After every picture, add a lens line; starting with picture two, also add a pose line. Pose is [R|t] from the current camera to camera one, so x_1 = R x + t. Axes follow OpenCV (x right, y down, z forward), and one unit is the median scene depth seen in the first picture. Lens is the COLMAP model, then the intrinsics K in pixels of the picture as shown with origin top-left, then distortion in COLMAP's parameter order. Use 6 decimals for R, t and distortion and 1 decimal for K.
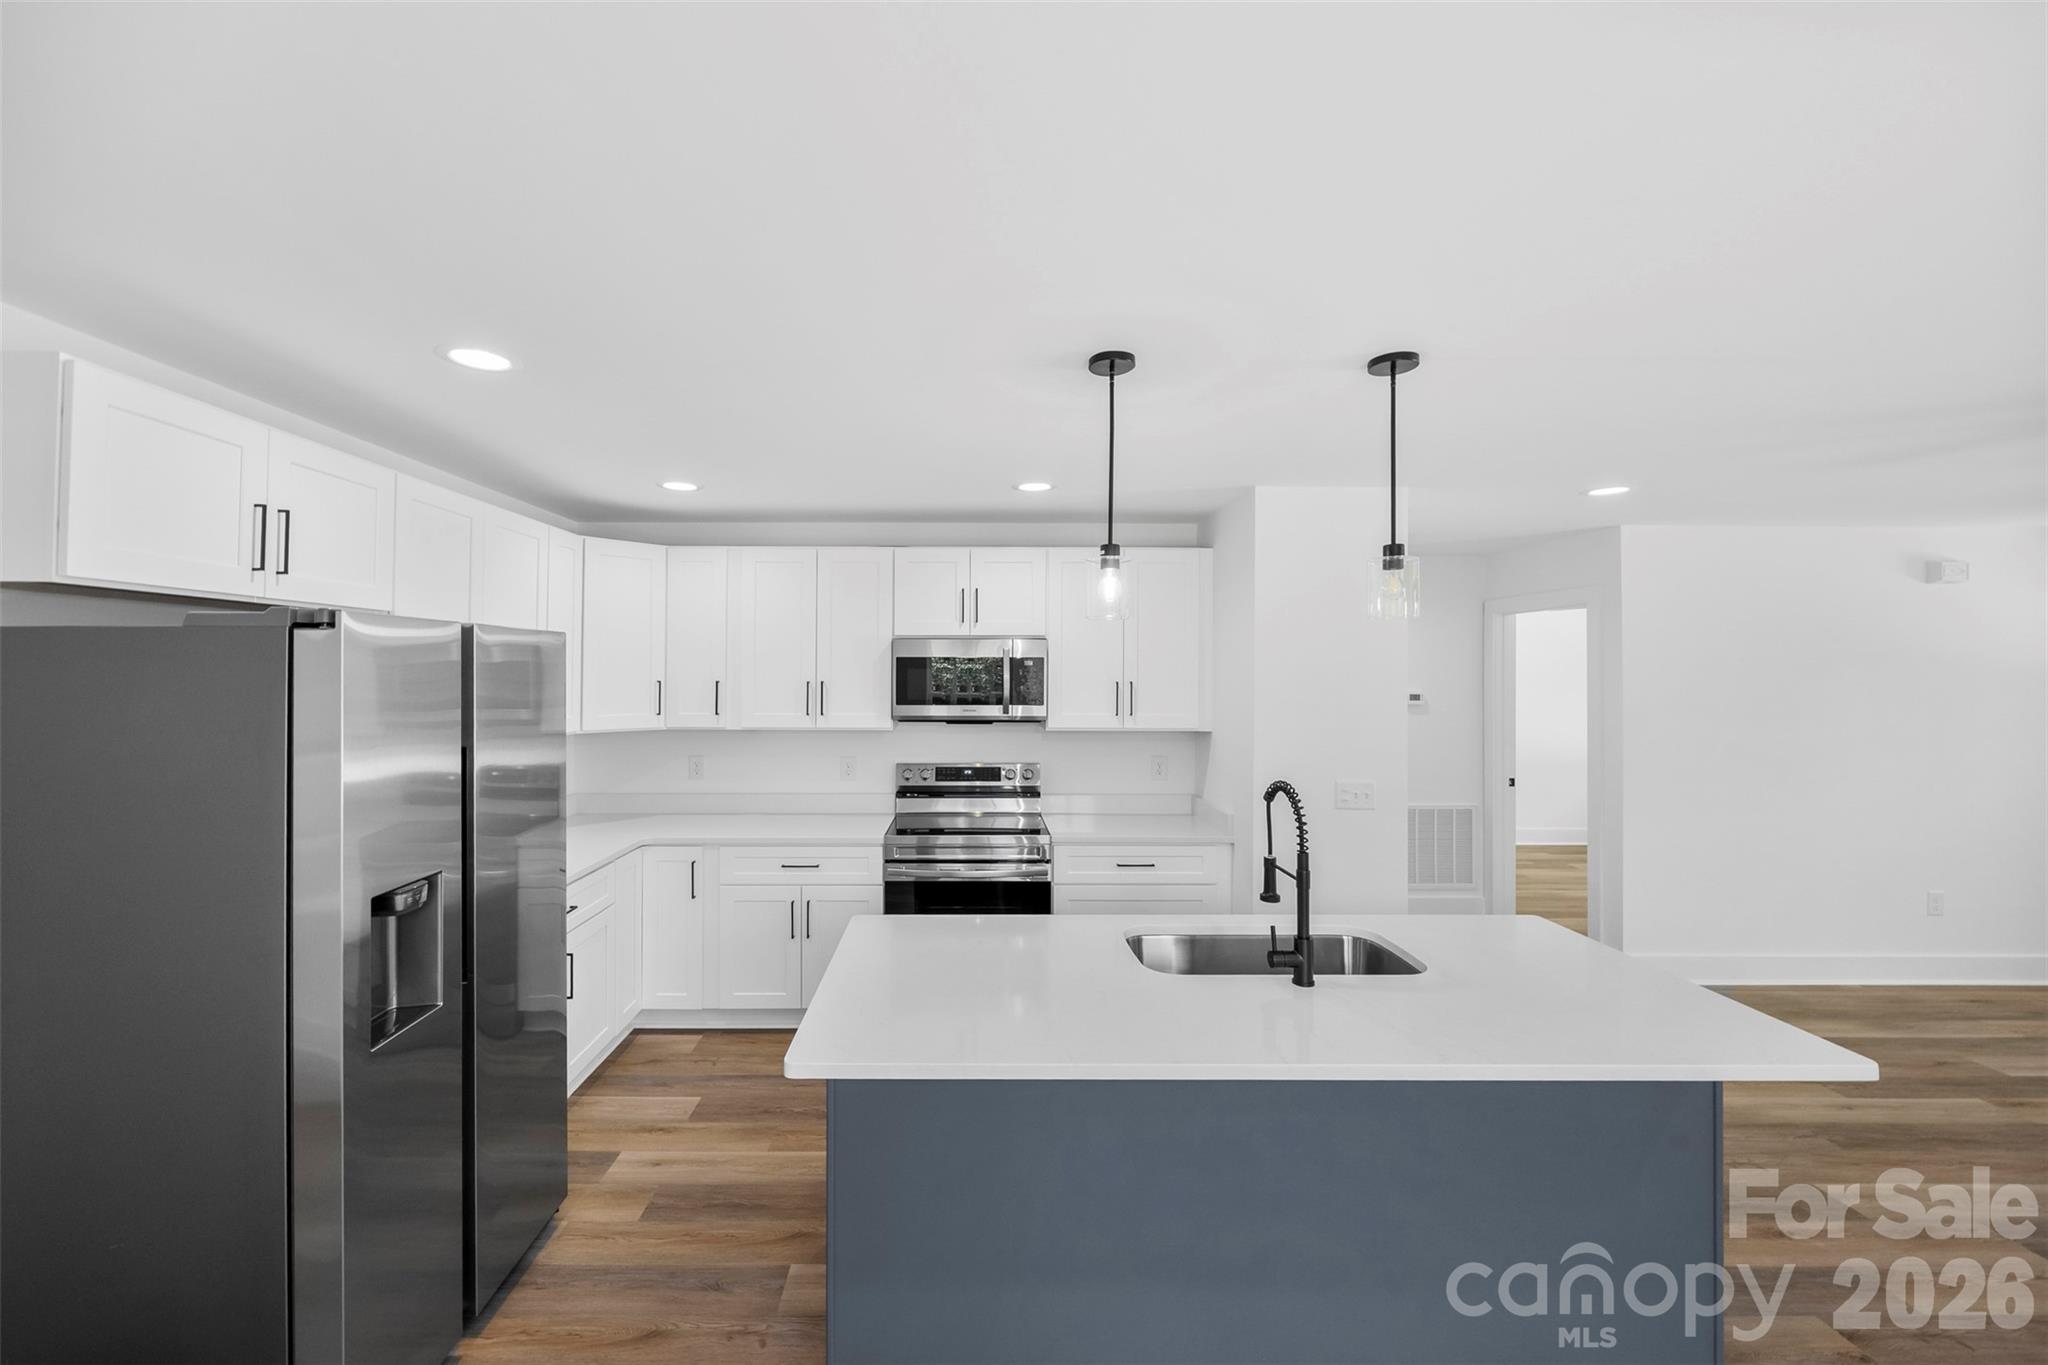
lens RADIAL K [[783.6, 0, 967.3], [0, 783.6, 676.2], [0, 0, 1]] dist [-0.004312, 0.000979]
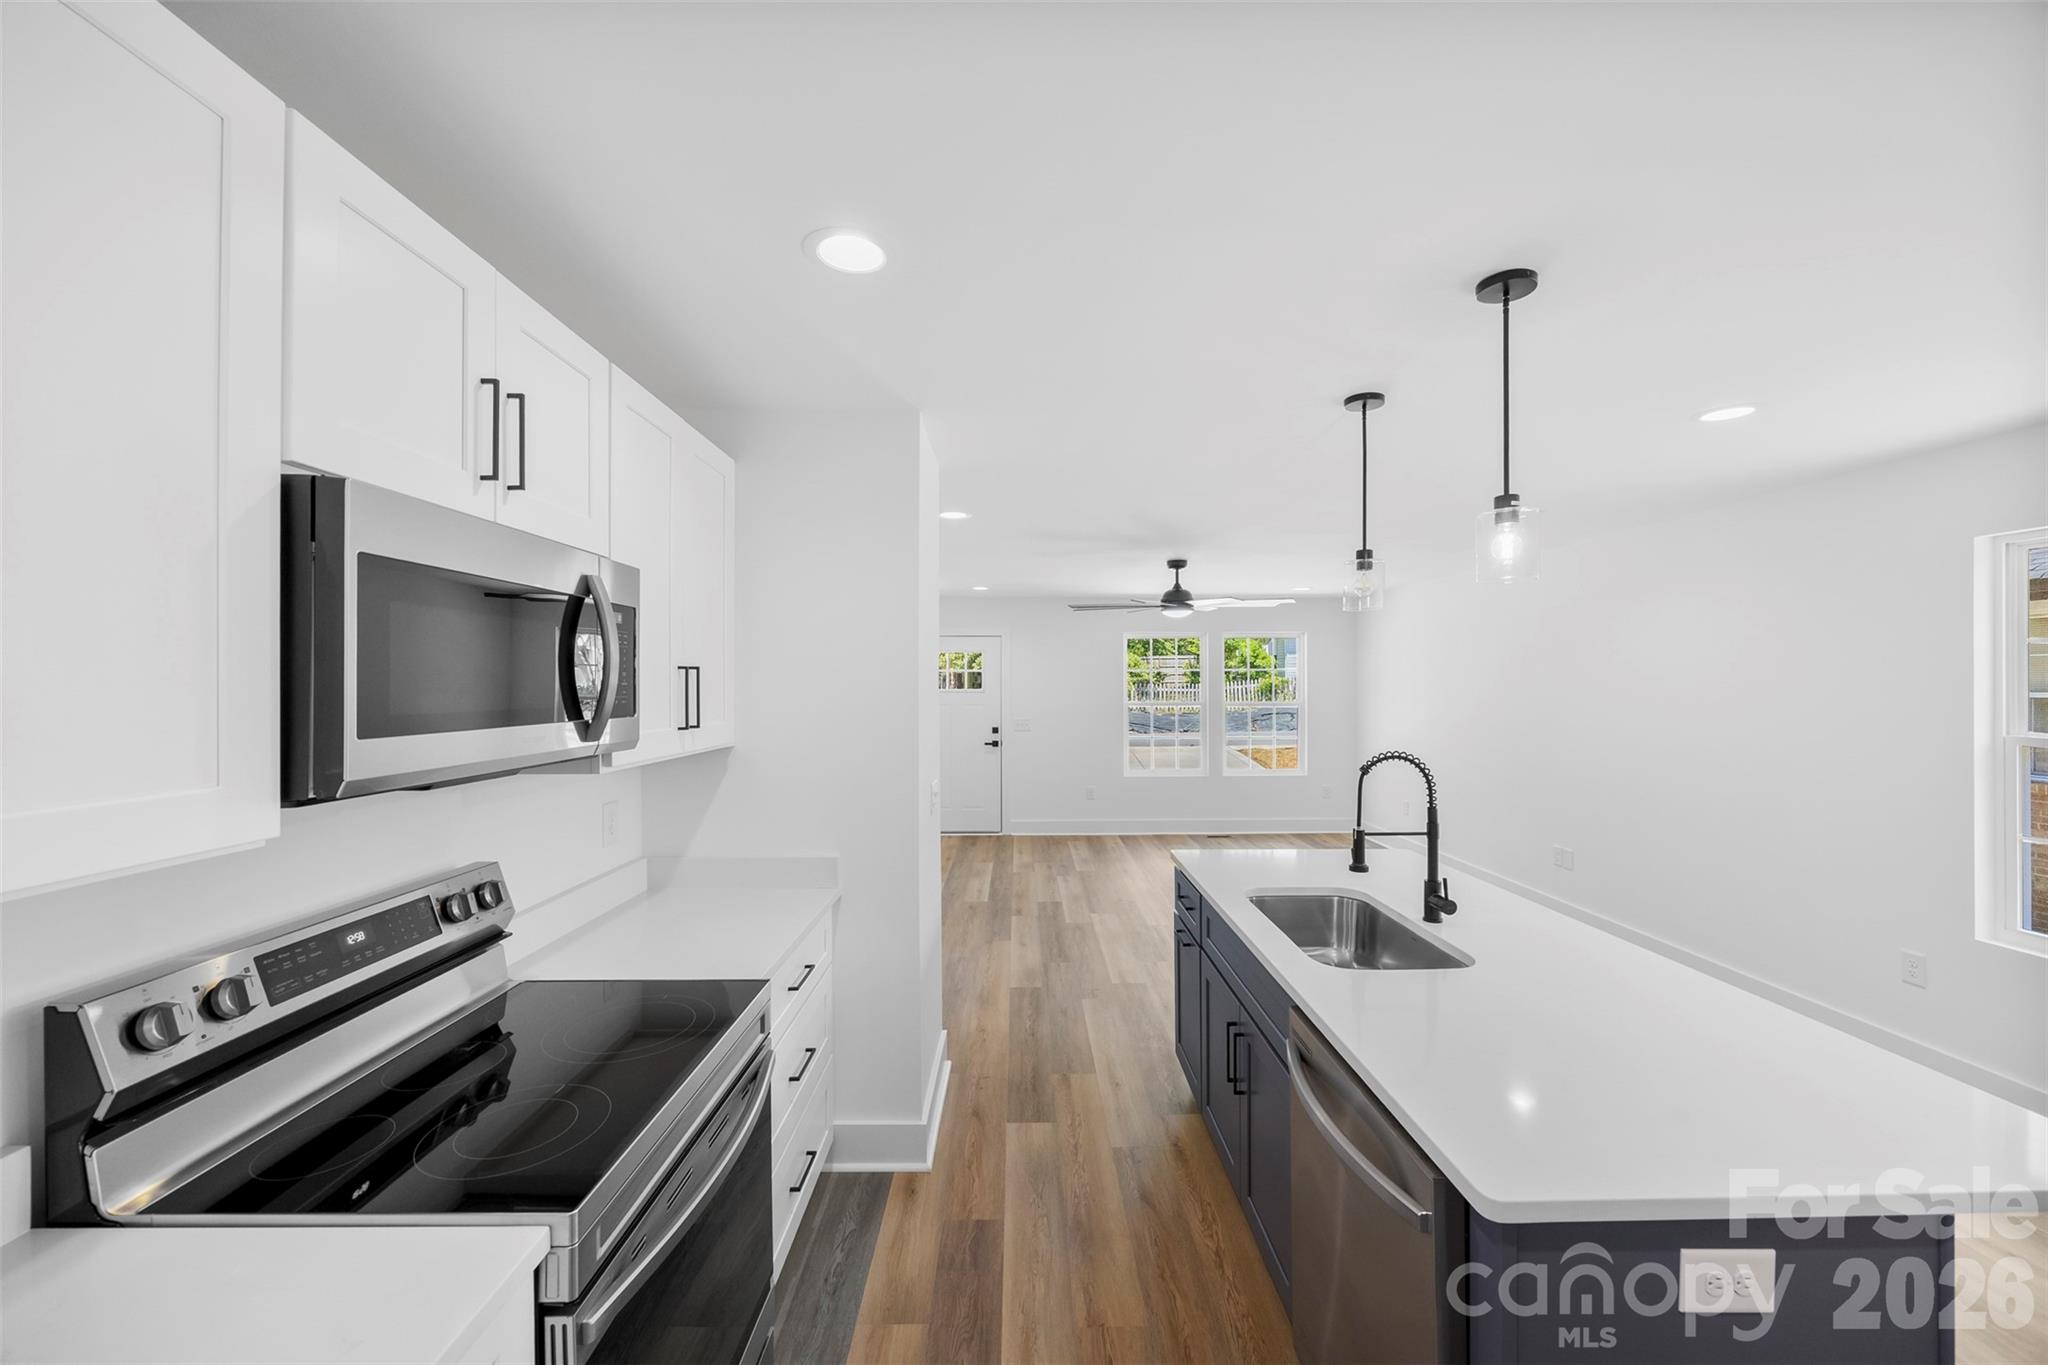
lens RADIAL K [[783.6, 0, 1027.6], [0, 783.6, 677.4], [0, 0, 1]] dist [-0.004312, 0.000979]
pose [[-0.020673, 0.006791, 0.999763, -0.361560], [0.003919, 0.999970, -0.006712, 0.021203], [-0.999779, 0.003779, -0.020699, 0.816854]]
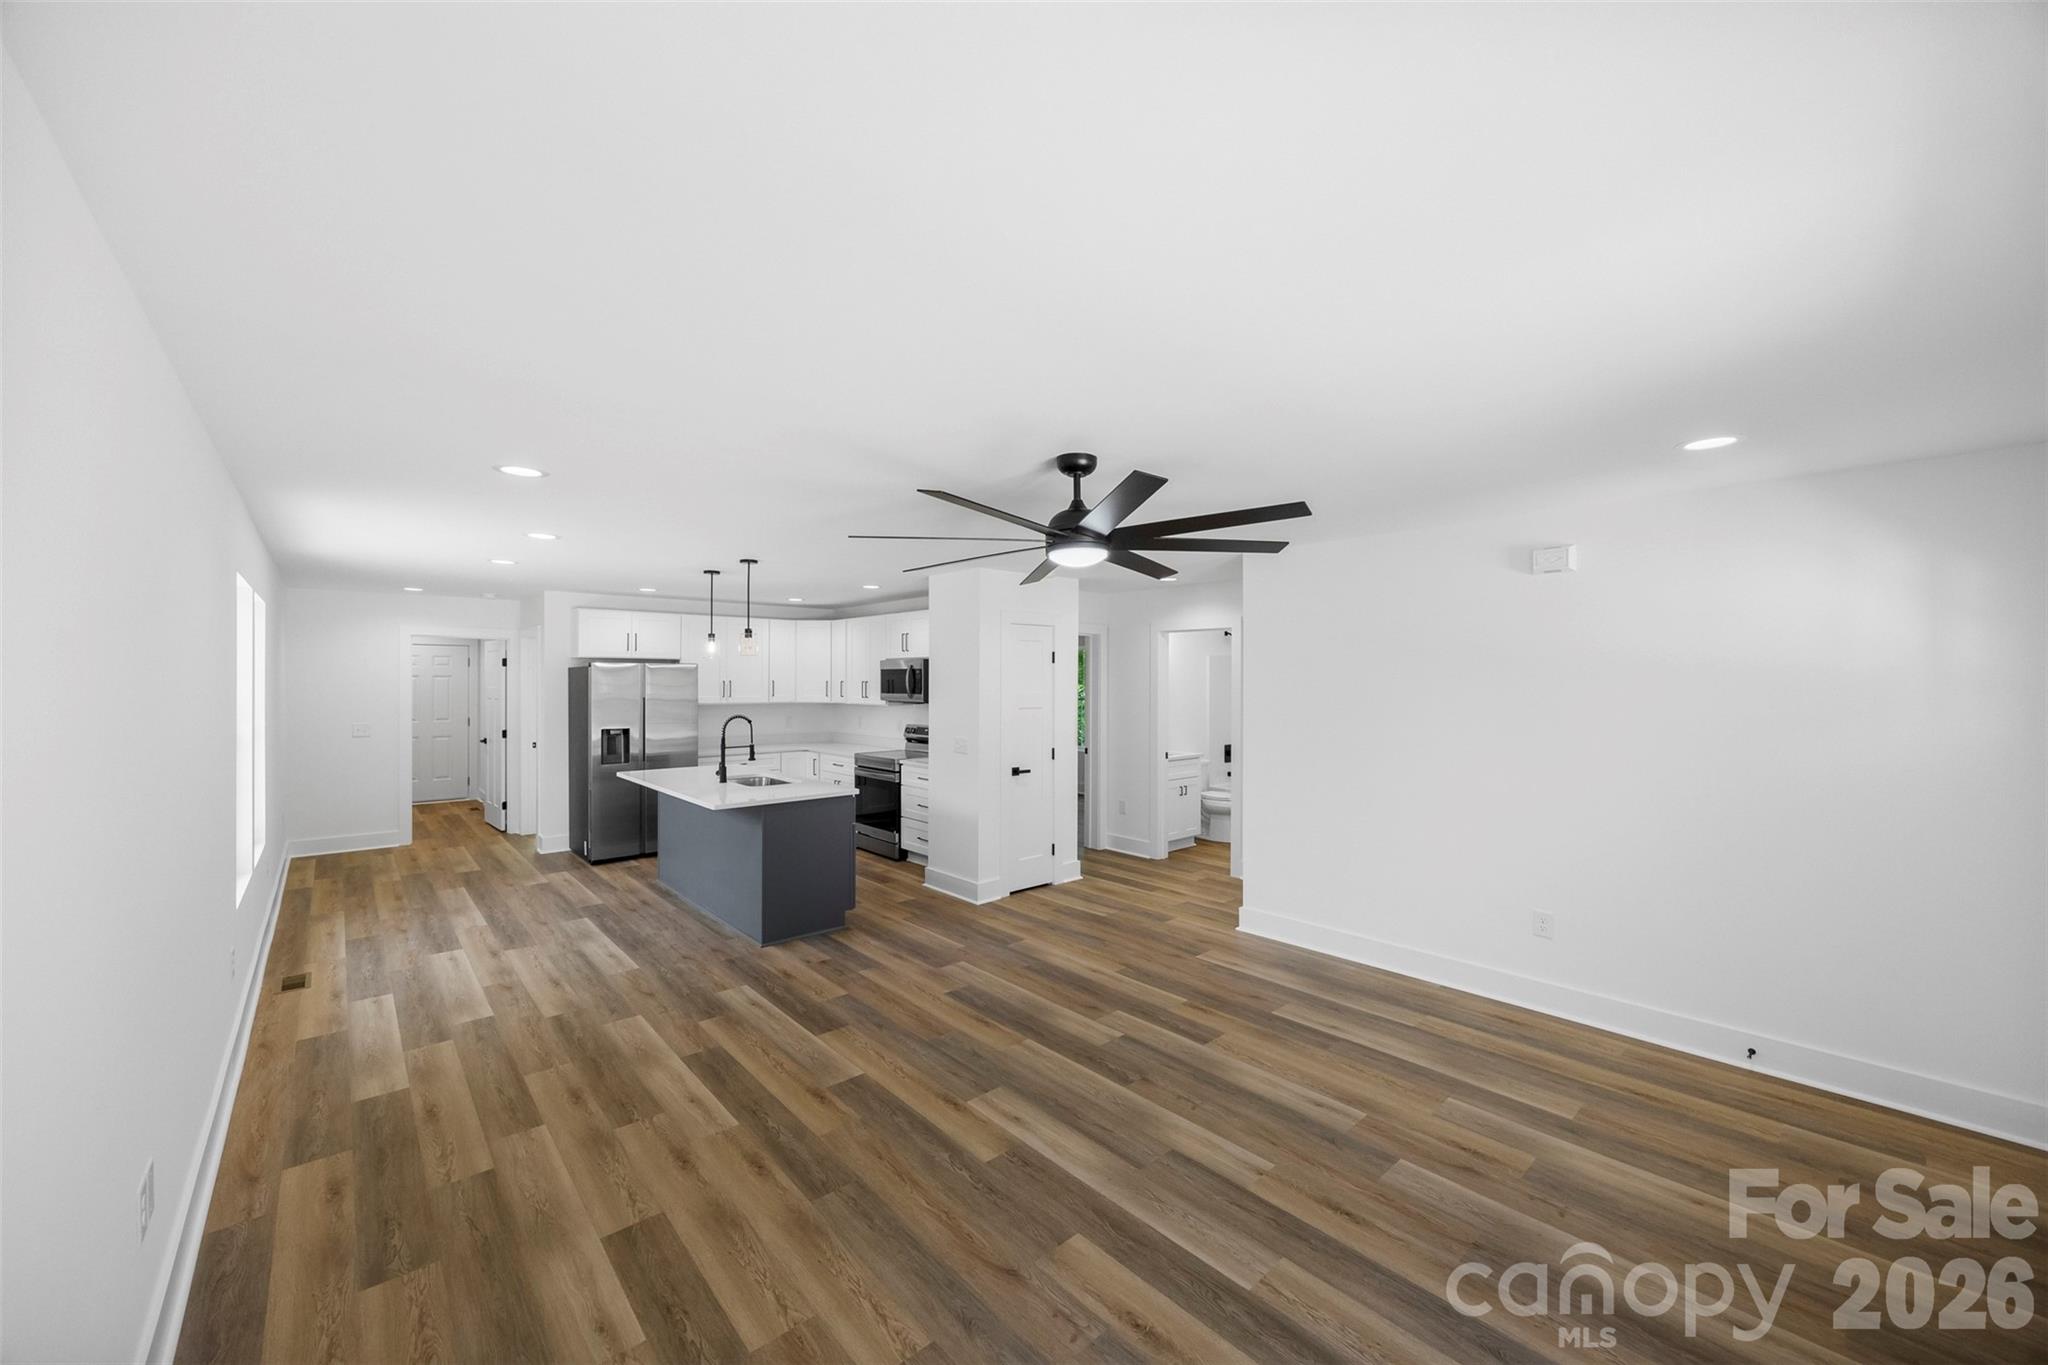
lens RADIAL K [[783.6, 0, 1032.9], [0, 783.6, 677.2], [0, 0, 1]] dist [-0.004312, 0.000979]
pose [[0.672825, -0.004174, -0.739790, 1.711203], [-0.000587, 0.999981, -0.006176, 0.009502], [0.739802, 0.004590, 0.672809, -0.061092]]
